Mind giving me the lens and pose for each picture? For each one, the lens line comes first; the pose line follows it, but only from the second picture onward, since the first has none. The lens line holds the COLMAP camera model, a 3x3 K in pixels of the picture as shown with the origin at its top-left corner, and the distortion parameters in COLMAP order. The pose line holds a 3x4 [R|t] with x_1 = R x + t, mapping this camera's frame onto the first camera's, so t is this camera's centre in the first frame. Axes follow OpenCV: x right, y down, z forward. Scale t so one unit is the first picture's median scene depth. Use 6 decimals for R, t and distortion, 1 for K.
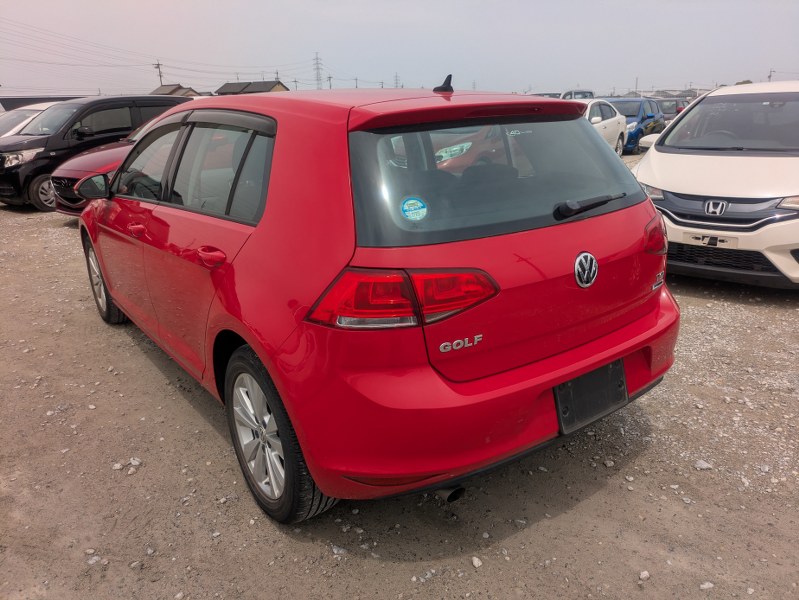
lens RADIAL K [[594.3, 0, 399.5], [0, 594.3, 300.0], [0, 0, 1]] dist [0.032491, -0.036737]
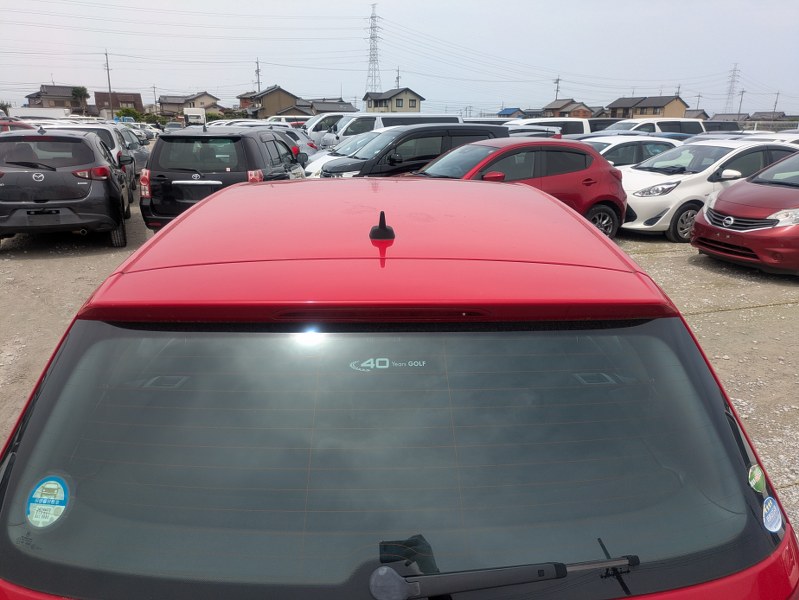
lens RADIAL K [[594.3, 0, 399.5], [0, 594.3, 300.0], [0, 0, 1]] dist [0.032491, -0.036737]
pose [[0.820709, 0.189789, -0.538903, 0.098771], [-0.200867, 0.978849, 0.038822, -0.075654], [0.534873, 0.076387, 0.841473, 0.127028]]
